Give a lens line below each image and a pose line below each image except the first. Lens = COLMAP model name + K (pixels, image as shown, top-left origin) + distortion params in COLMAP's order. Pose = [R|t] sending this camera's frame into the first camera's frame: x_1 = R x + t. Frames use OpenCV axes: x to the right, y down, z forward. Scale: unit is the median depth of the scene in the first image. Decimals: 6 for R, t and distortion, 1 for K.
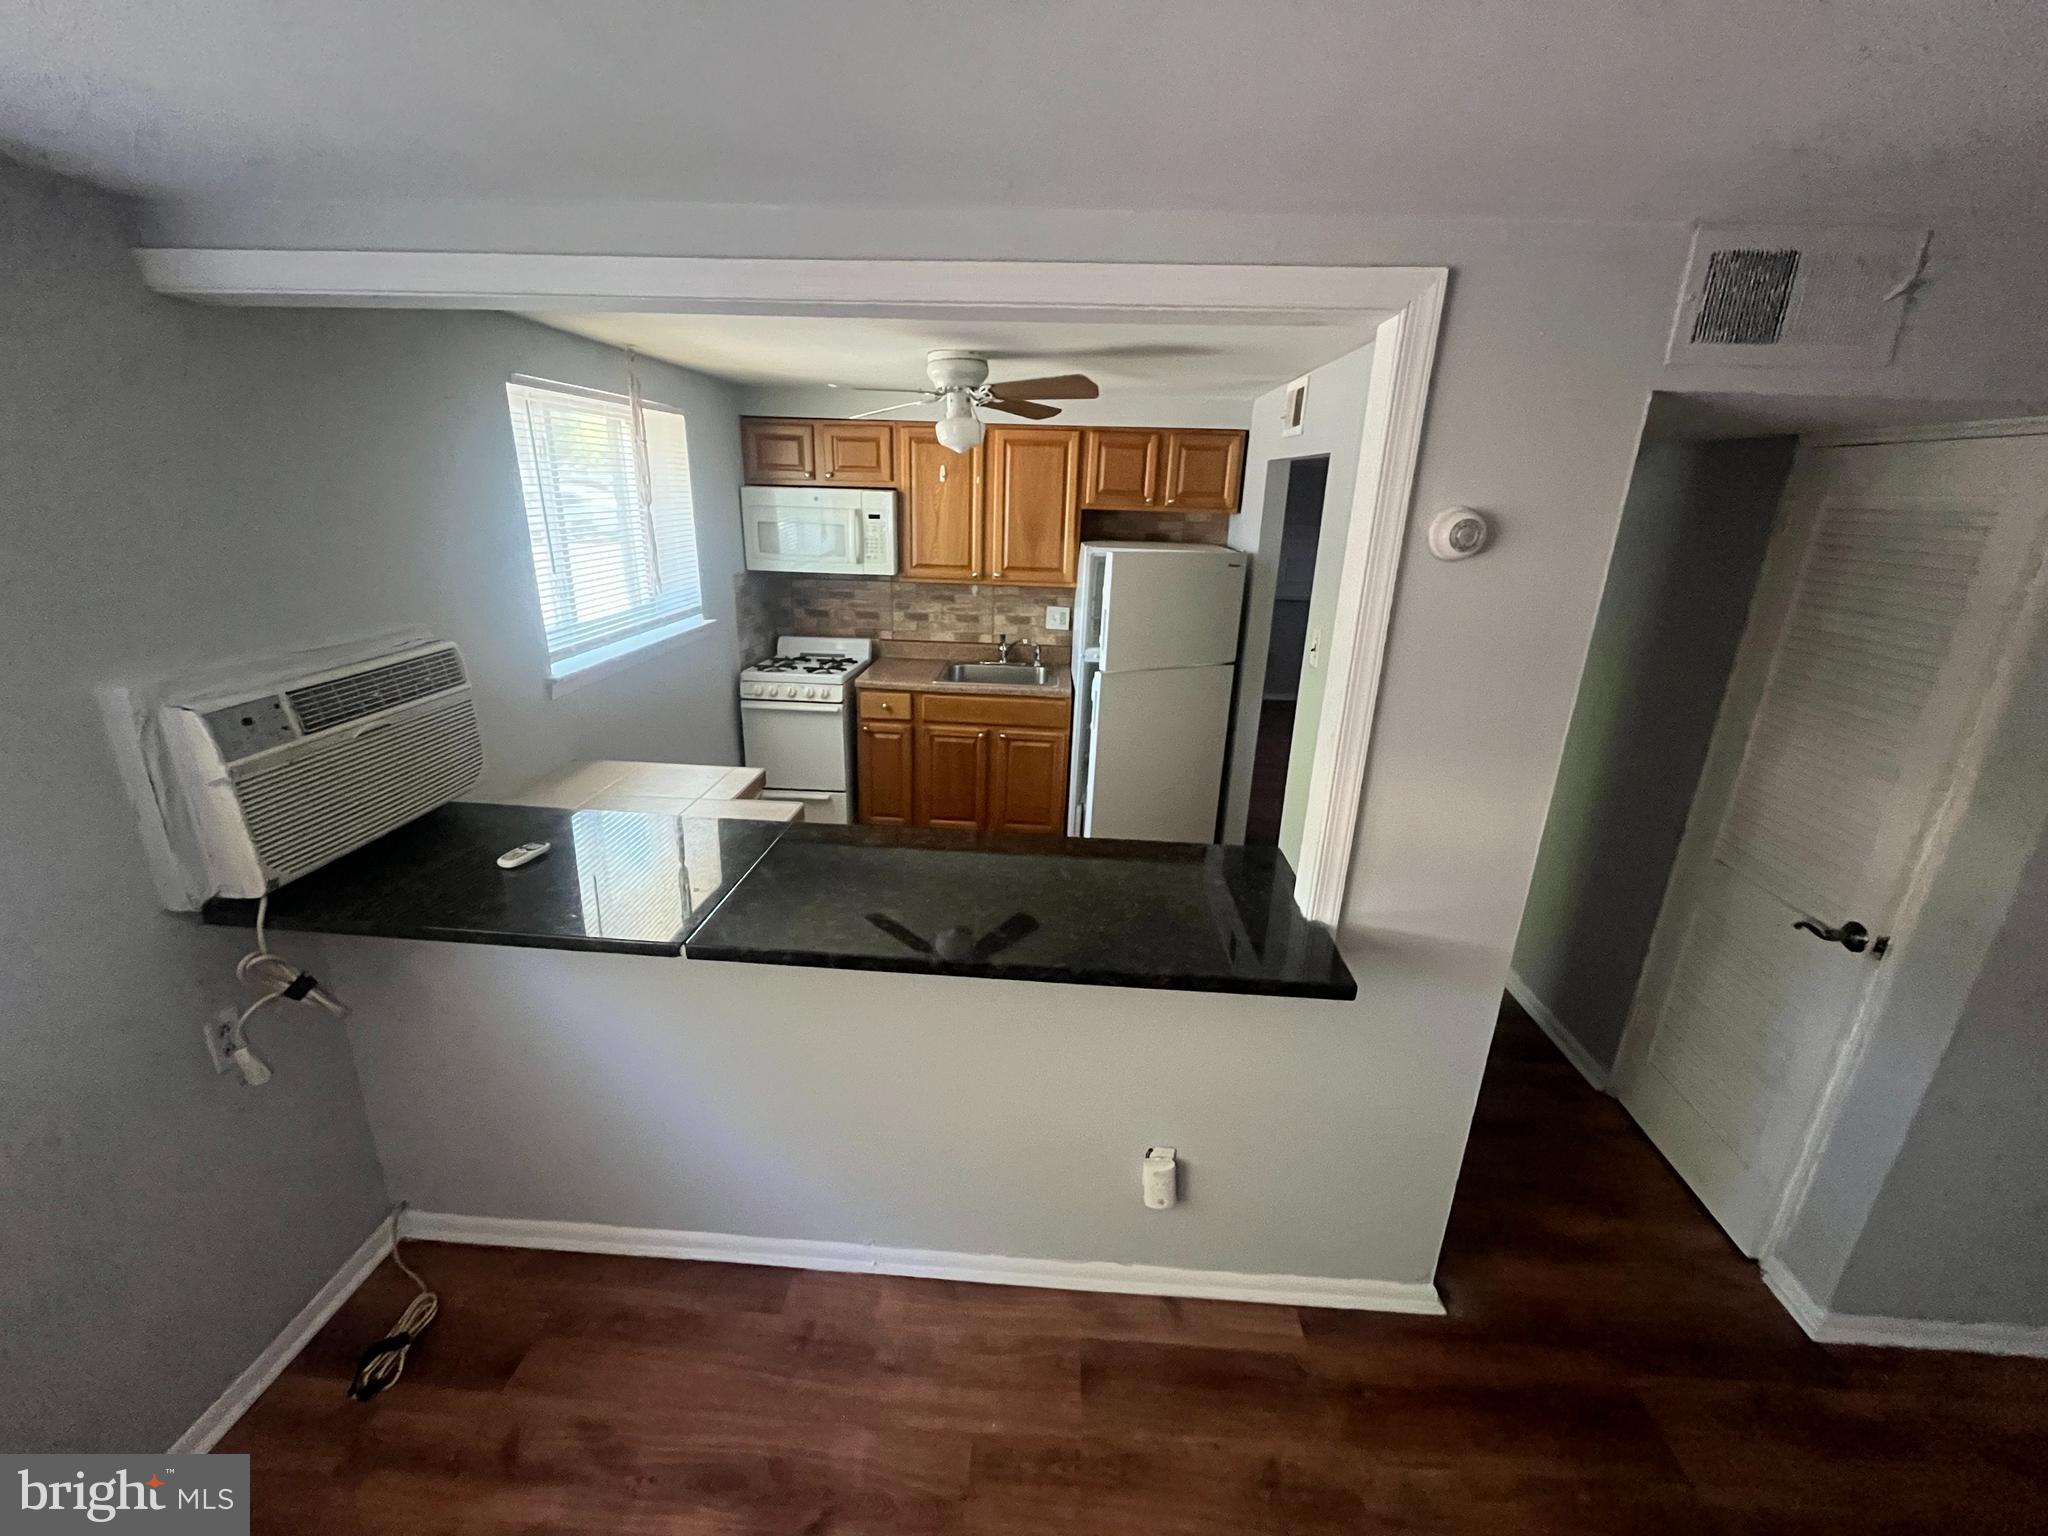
lens RADIAL K [[834.8, 0, 1018.9], [0, 834.8, 764.2], [0, 0, 1]] dist [-0.002545, -0.000405]
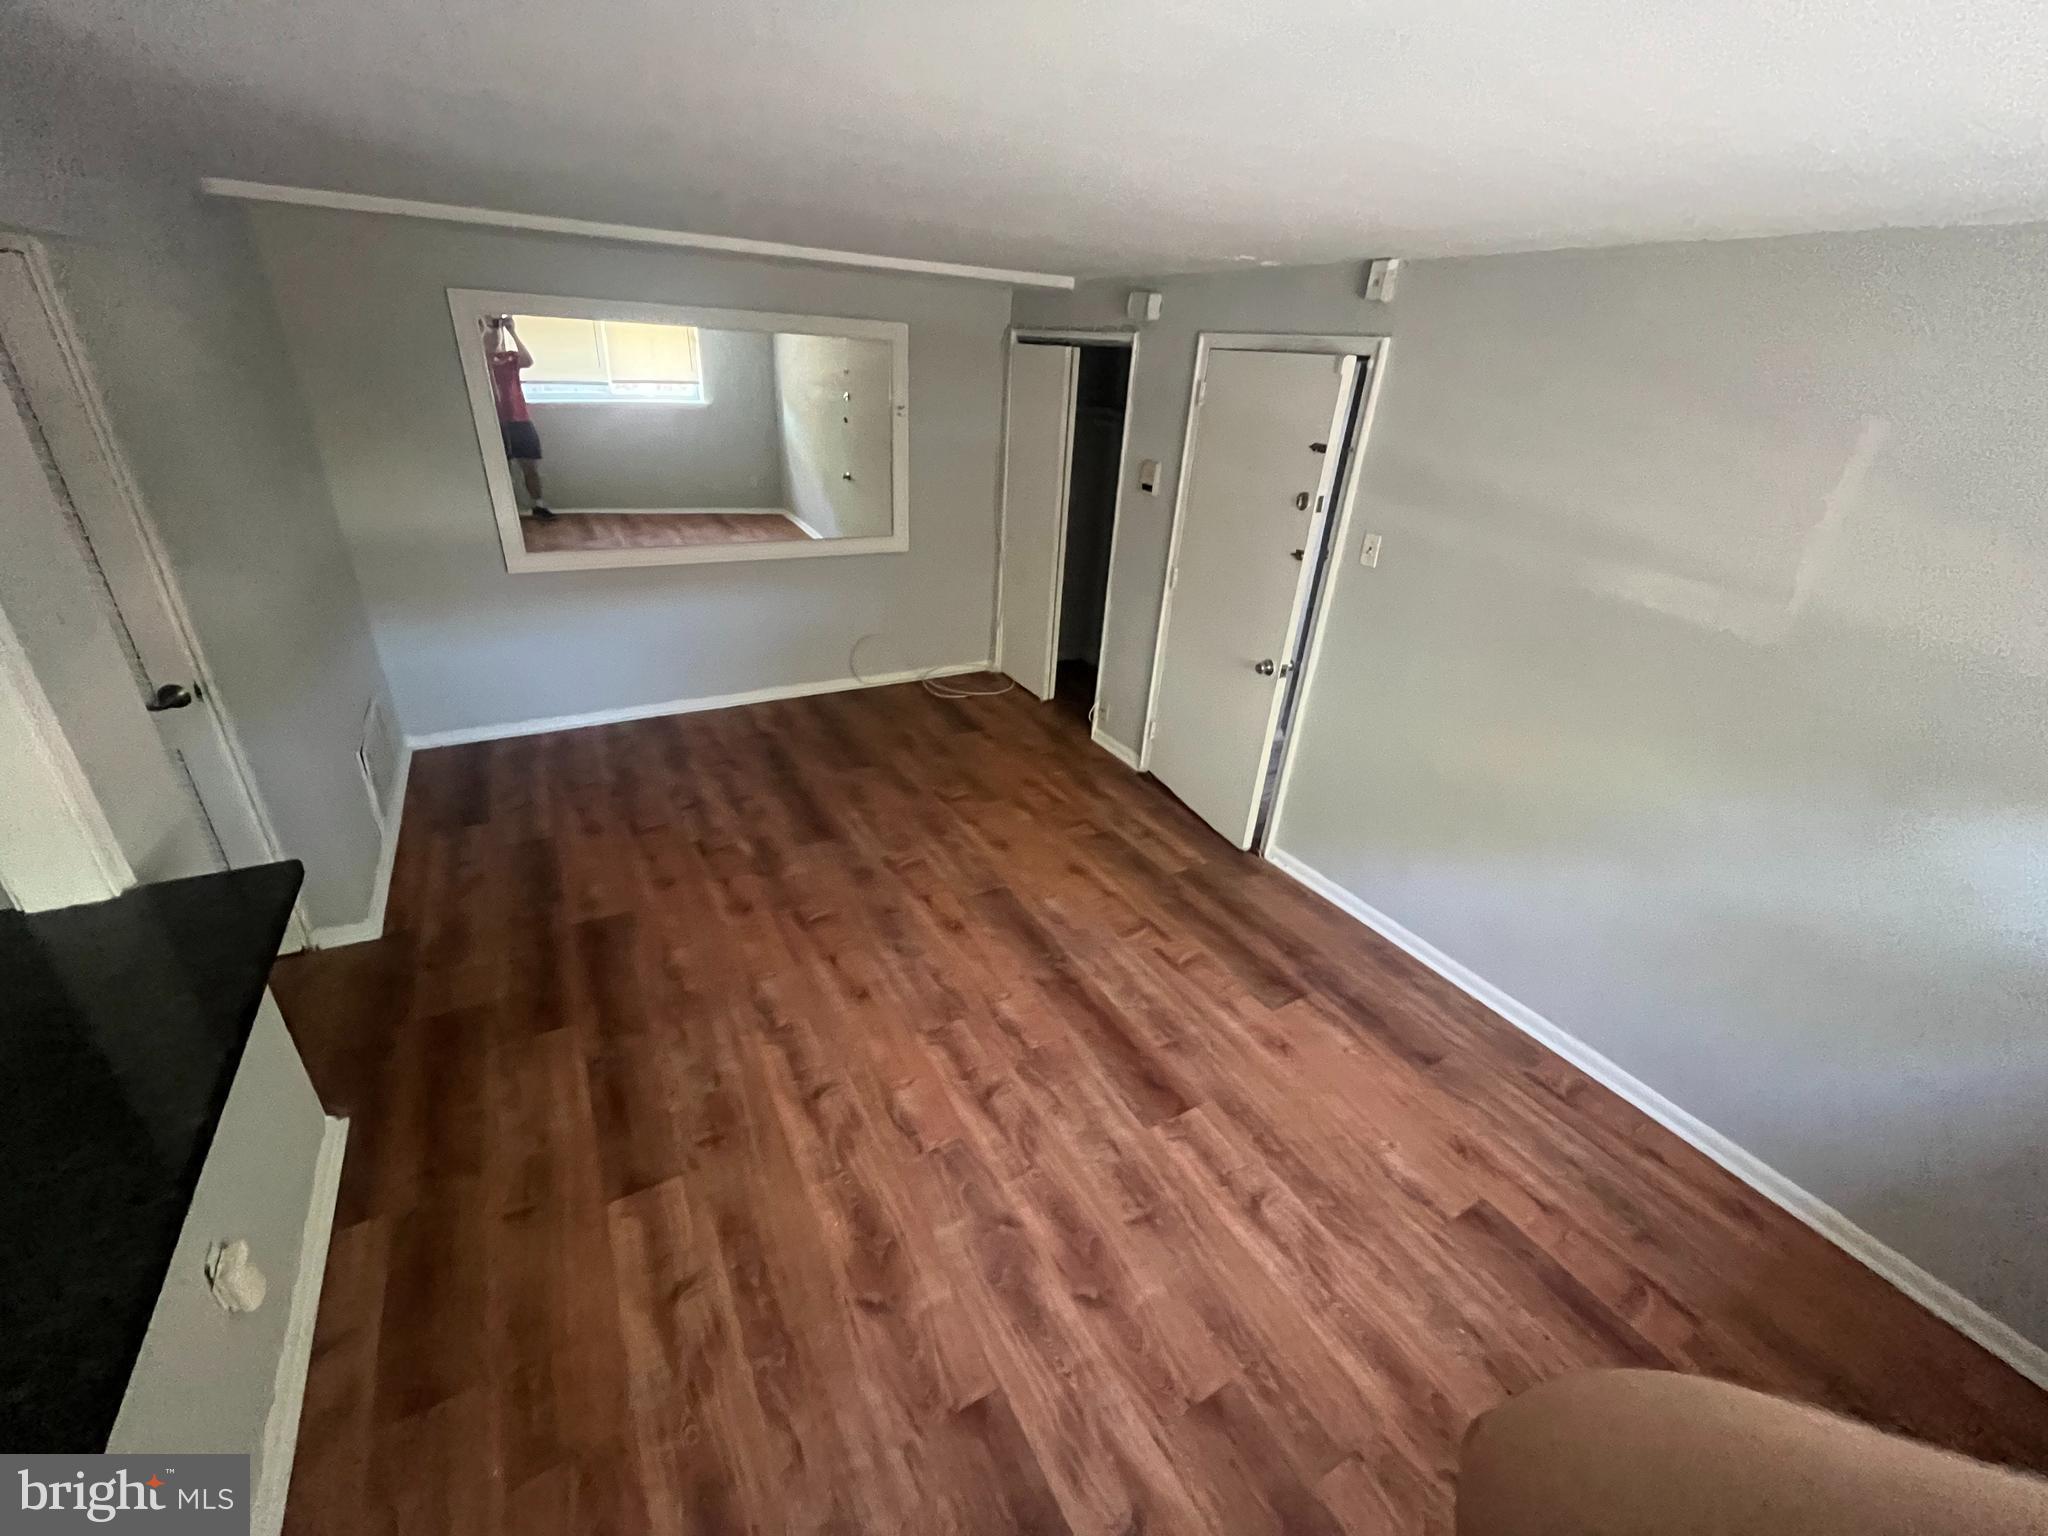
lens RADIAL K [[825.5, 0, 1022.1], [0, 825.5, 758.8], [0, 0, 1]] dist [-0.001905, -0.000096]
pose [[-0.537878, -0.426053, 0.727438, -0.582072], [0.192074, 0.778262, 0.597842, -0.204336], [-0.820850, 0.461288, -0.336777, 0.423226]]
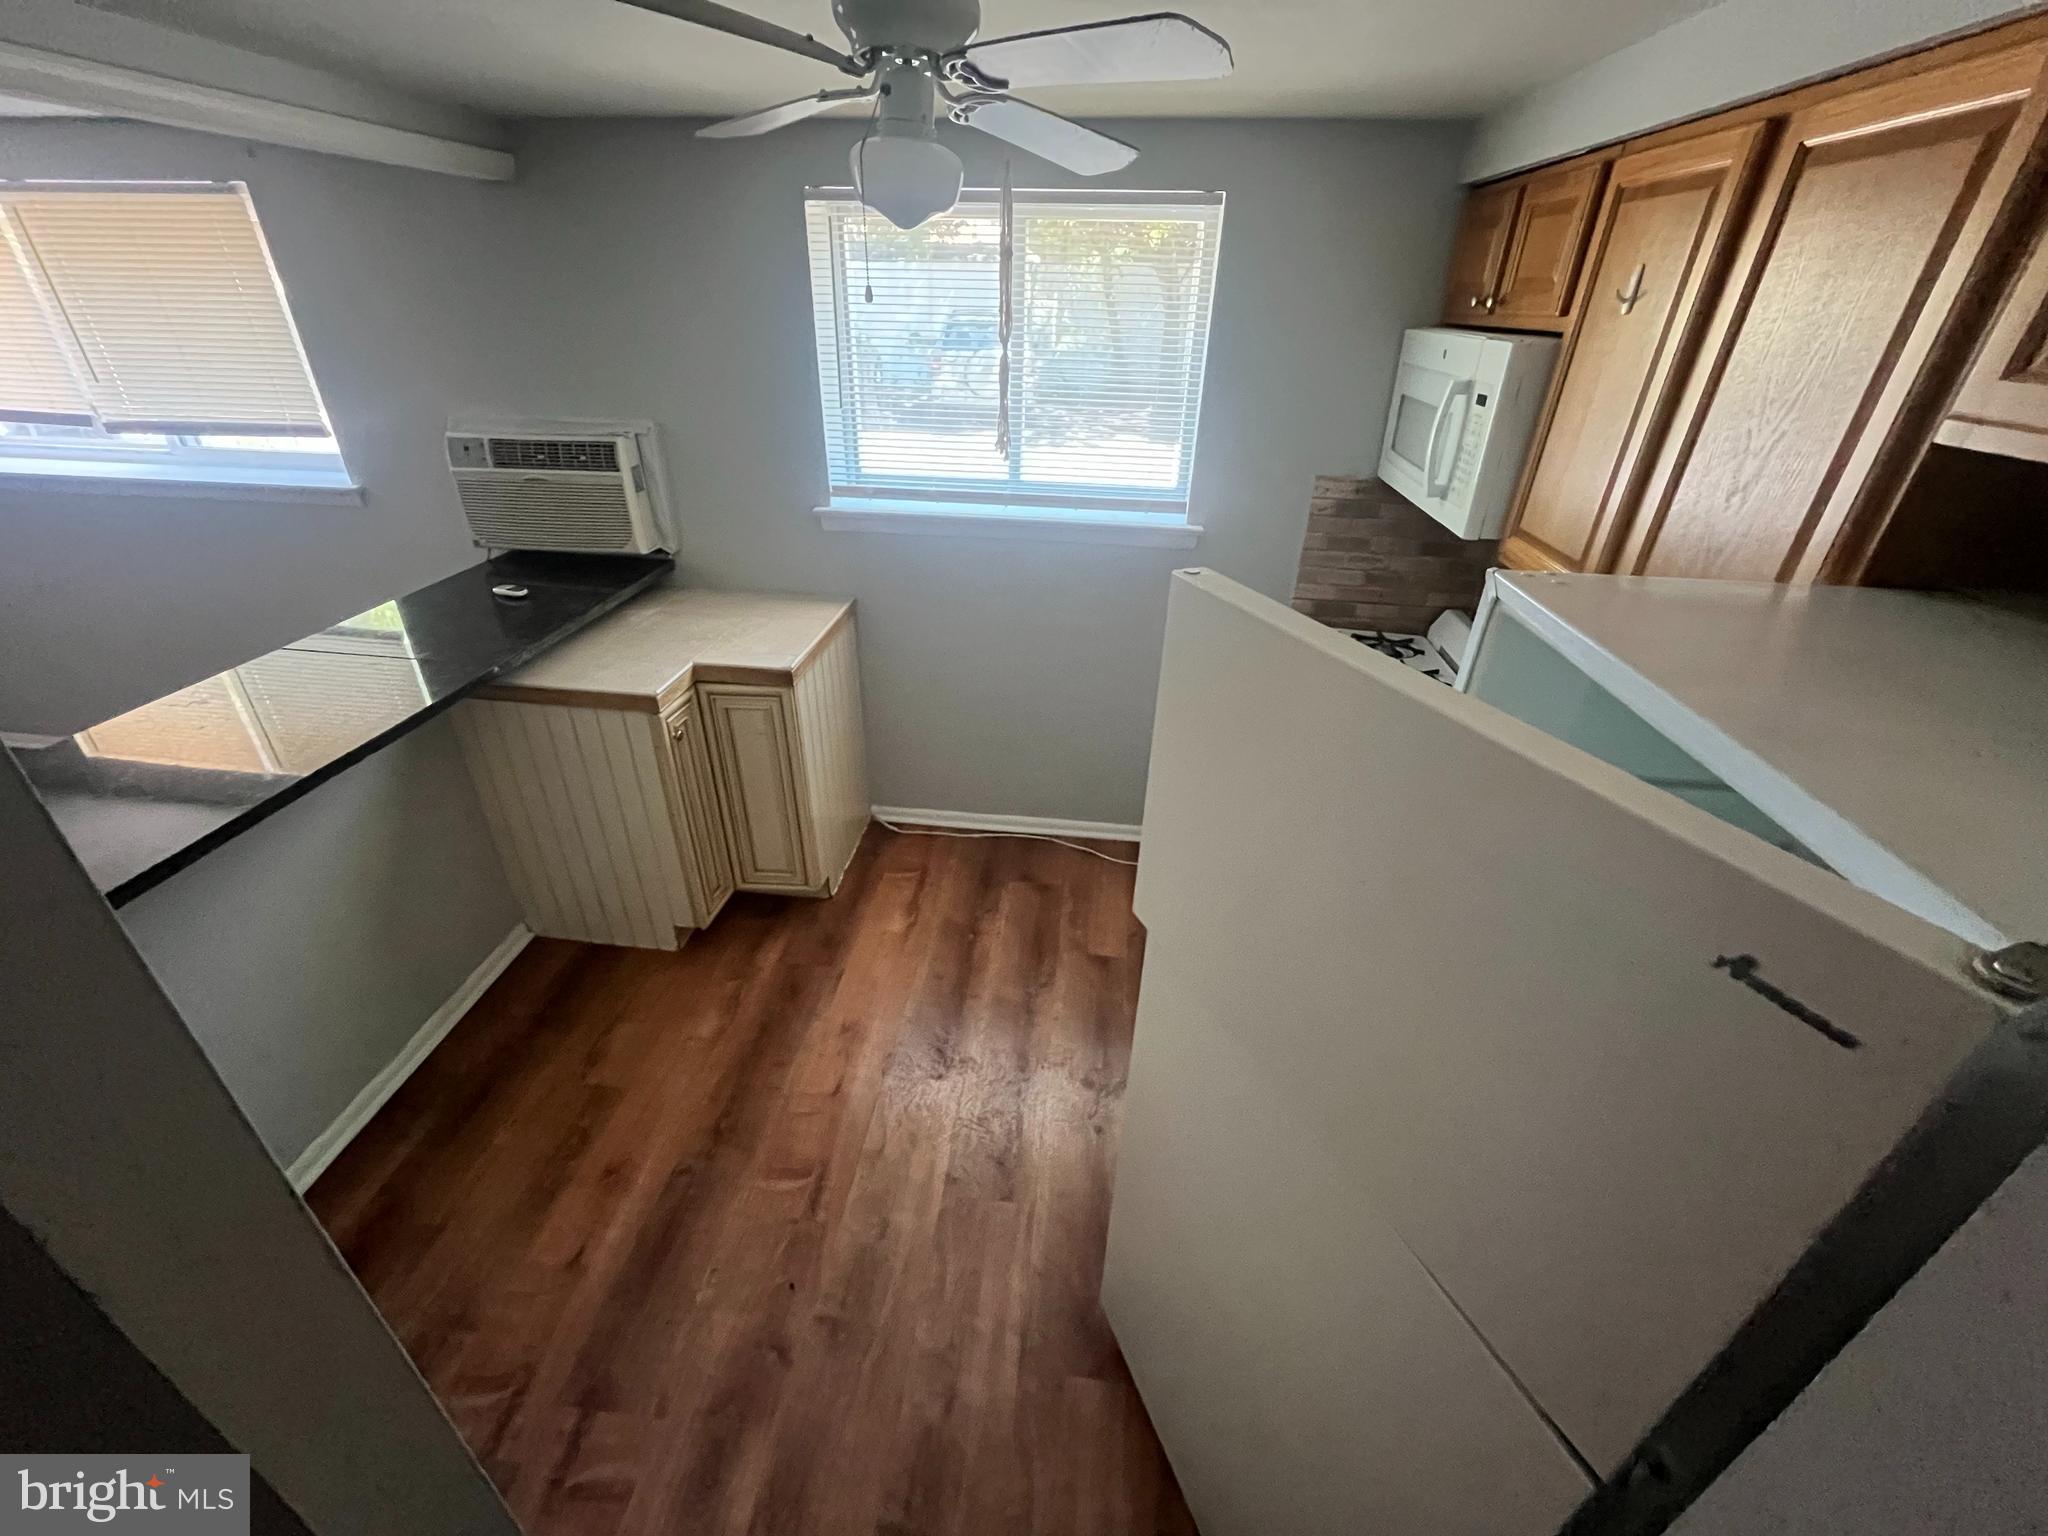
lens RADIAL K [[834.8, 0, 1018.9], [0, 834.8, 764.2], [0, 0, 1]] dist [-0.002545, -0.000405]
pose [[-0.055223, 0.469004, -0.881468, 0.687580], [-0.334336, 0.823167, 0.458929, -0.552781], [0.940835, 0.320050, 0.111346, 1.671090]]
